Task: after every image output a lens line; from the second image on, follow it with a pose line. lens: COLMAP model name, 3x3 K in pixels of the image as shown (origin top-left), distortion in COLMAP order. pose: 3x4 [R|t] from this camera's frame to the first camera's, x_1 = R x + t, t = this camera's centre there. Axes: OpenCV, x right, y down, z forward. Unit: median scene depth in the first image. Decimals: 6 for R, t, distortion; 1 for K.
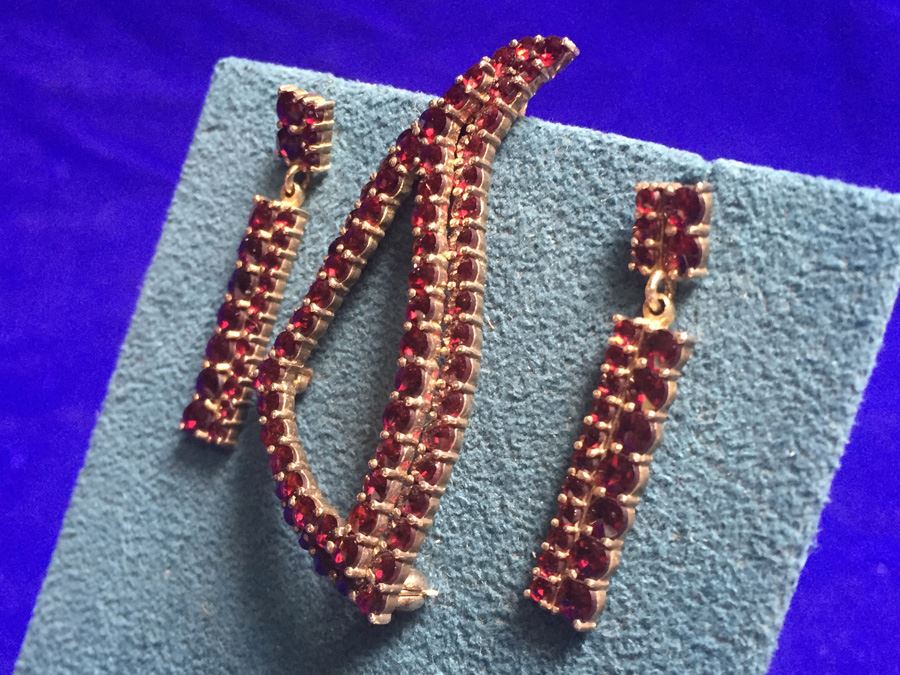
lens RADIAL K [[1132.3, 0, 446.2], [0, 1132.3, 345.1], [0, 0, 1]] dist [0.046423, 0.000000]
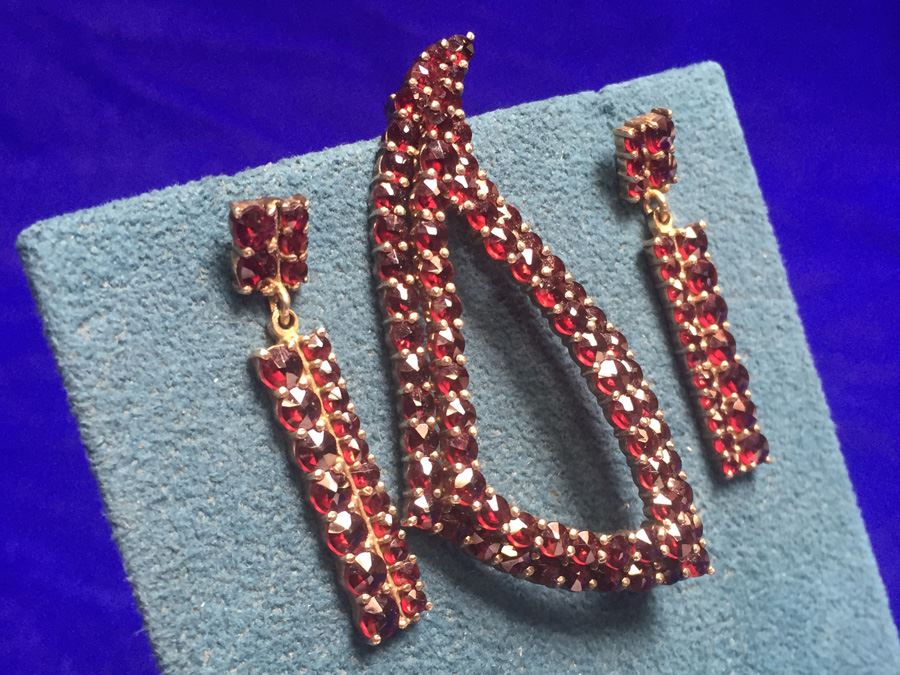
lens RADIAL K [[1193.1, 0, 450.0], [0, 1193.1, 337.9], [0, 0, 1]] dist [0.047193, 0.000000]
pose [[0.295768, -0.470811, 0.831179, -0.935300], [0.436005, 0.840723, 0.321068, -0.399011], [-0.849953, 0.267437, 0.453935, 0.610783]]
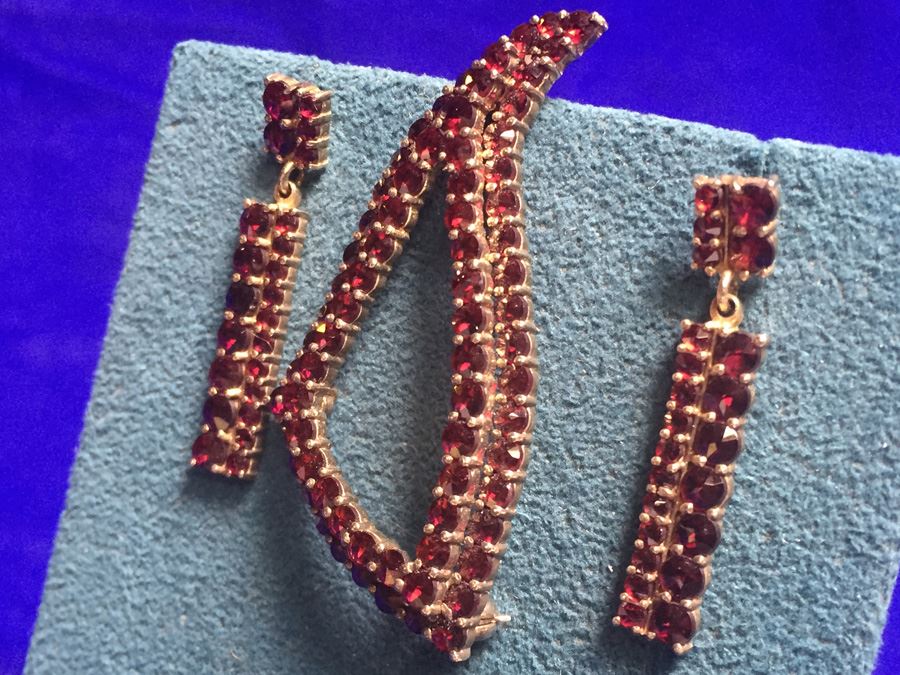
lens RADIAL K [[1193.1, 0, 449.0], [0, 1193.1, 342.6], [0, 0, 1]] dist [0.047193, 0.000000]
pose [[0.987635, -0.087102, 0.130345, -0.166642], [0.079390, 0.994835, 0.063243, -0.075793], [-0.135181, -0.052112, 0.989450, 0.036398]]
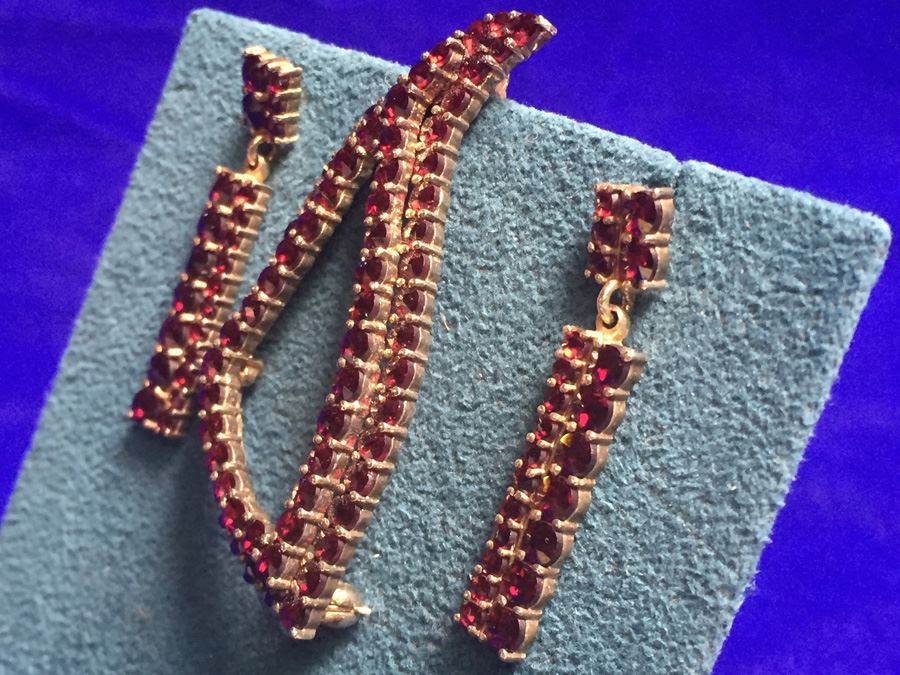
lens RADIAL K [[1444.7, 0, 437.9], [0, 1444.7, 345.9], [0, 0, 1]] dist [0.048307, 0.000000]
pose [[0.993851, 0.052894, -0.097275, 0.152843], [-0.049740, 0.998164, 0.034571, -0.043253], [0.098925, -0.029520, 0.994657, -0.172481]]
